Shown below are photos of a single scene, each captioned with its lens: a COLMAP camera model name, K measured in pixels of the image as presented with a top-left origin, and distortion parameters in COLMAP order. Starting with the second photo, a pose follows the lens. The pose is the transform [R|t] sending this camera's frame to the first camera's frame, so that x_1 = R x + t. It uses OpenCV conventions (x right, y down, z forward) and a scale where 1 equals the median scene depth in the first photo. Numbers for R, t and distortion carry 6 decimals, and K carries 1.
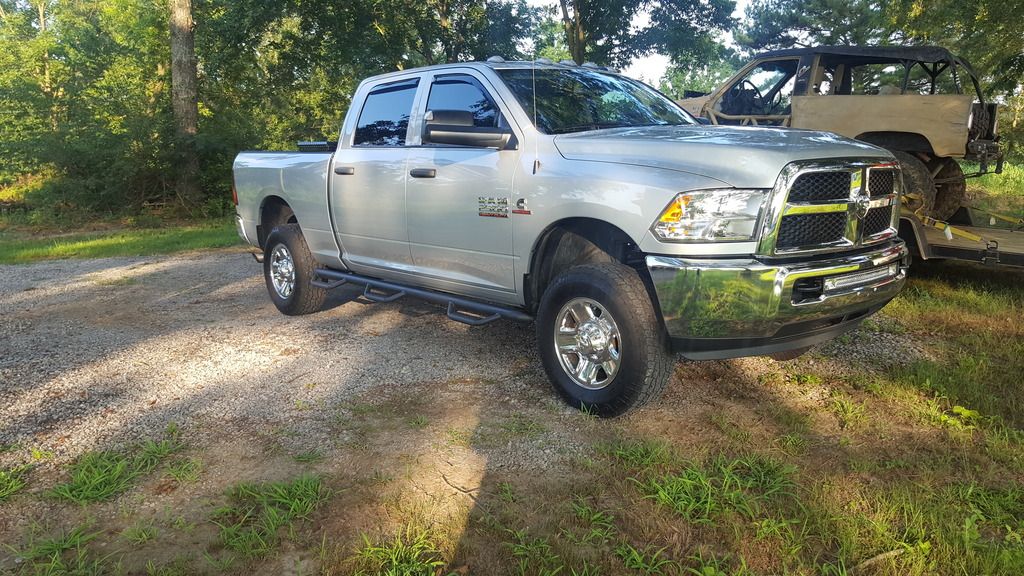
lens RADIAL K [[808.2, 0, 513.8], [0, 808.2, 281.7], [0, 0, 1]] dist [0.056083, -0.018746]
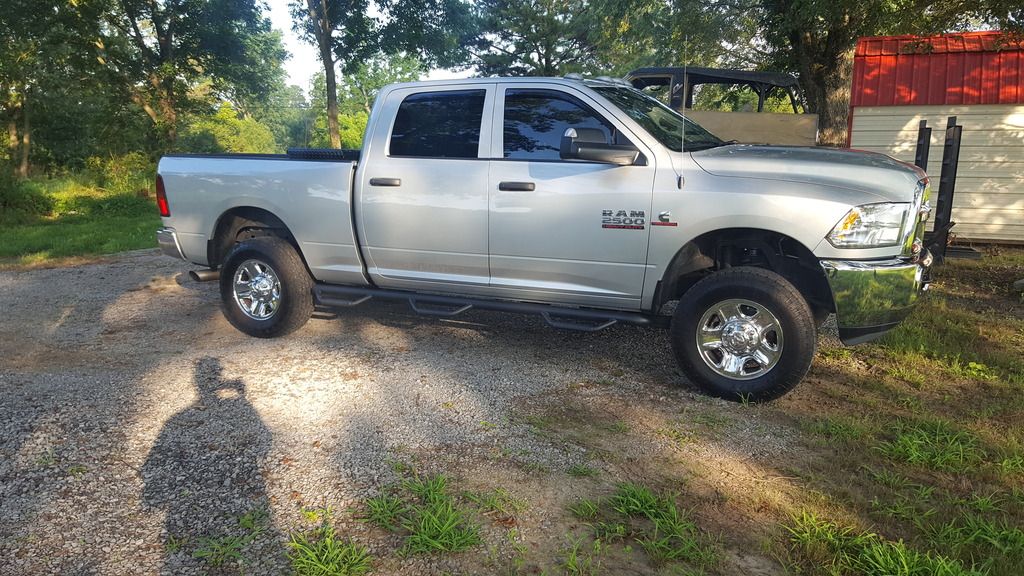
lens RADIAL K [[808.2, 0, 514.1], [0, 808.2, 295.4], [0, 0, 1]] dist [0.056083, -0.018746]
pose [[0.917076, -0.061295, 0.393972, -0.588479], [0.050775, 0.998022, 0.037081, -0.039788], [-0.395466, -0.014002, 0.918374, 0.077602]]
